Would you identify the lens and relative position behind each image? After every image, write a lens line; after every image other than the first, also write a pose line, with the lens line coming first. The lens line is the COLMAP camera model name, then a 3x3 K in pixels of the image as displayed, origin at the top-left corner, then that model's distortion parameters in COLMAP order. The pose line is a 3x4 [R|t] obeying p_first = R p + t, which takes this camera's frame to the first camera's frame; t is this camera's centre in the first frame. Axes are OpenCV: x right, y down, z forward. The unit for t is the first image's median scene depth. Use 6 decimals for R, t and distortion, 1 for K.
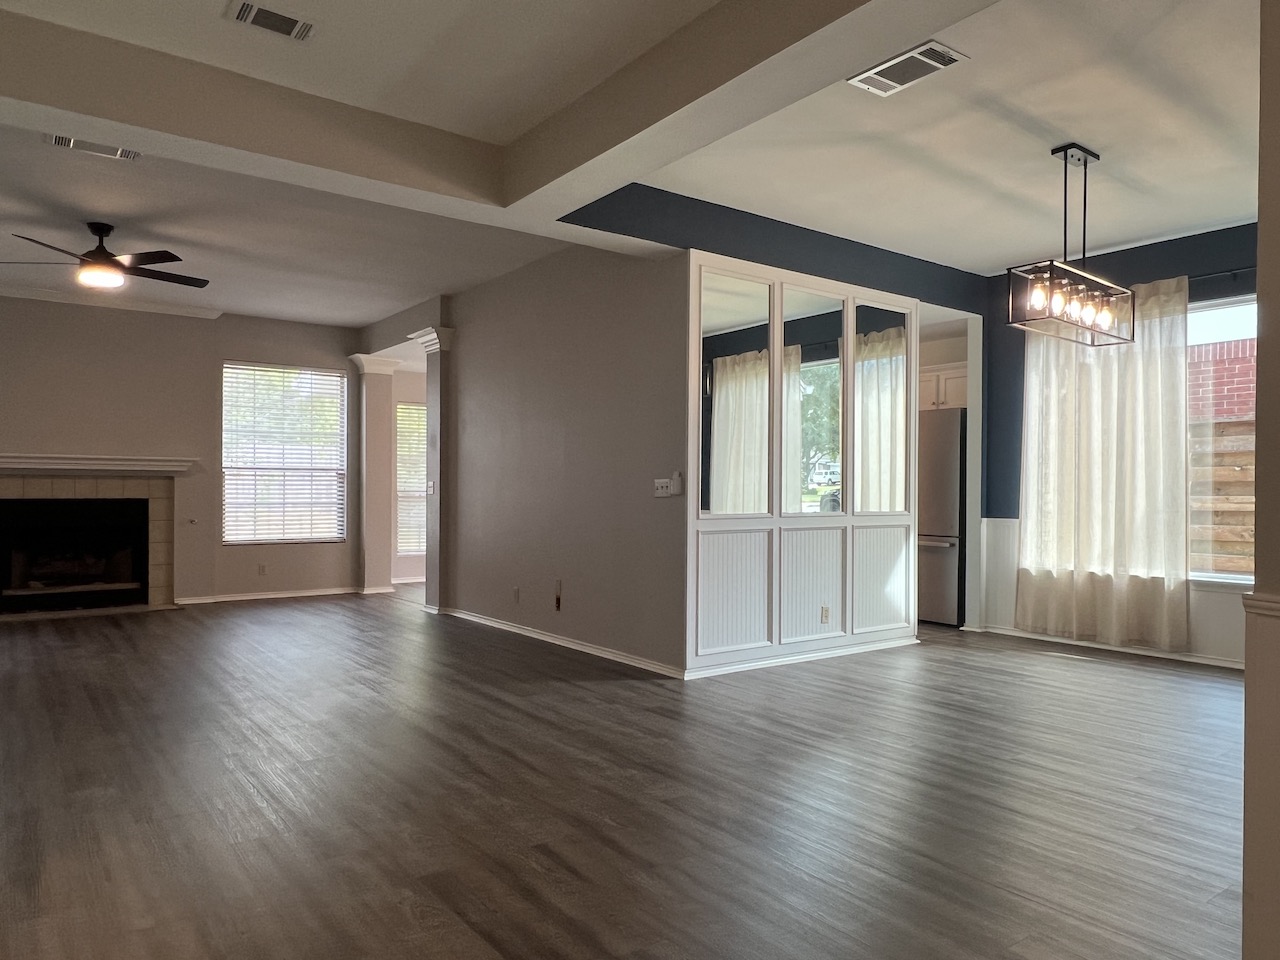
lens RADIAL K [[841.8, 0, 620.2], [0, 841.8, 495.2], [0, 0, 1]] dist [-0.007940, 0.006140]
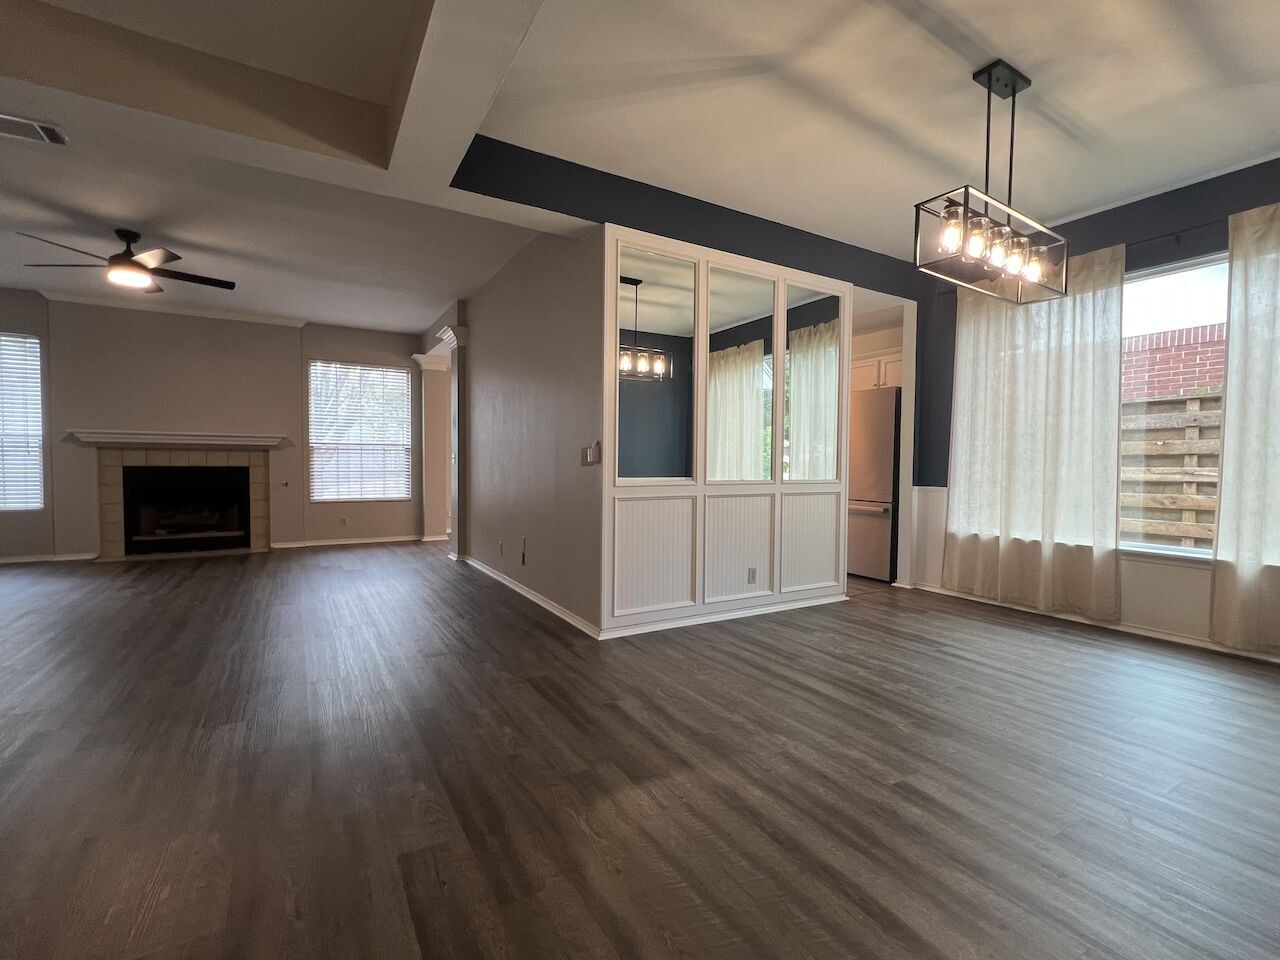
lens RADIAL K [[564.3, 0, 633.5], [0, 564.3, 482.7], [0, 0, 1]] dist [0.001120, -0.000768]
pose [[0.995266, 0.005863, -0.097014, 0.124735], [-0.003225, 0.999621, 0.027325, 0.003148], [0.097137, -0.026882, 0.994908, 0.207192]]
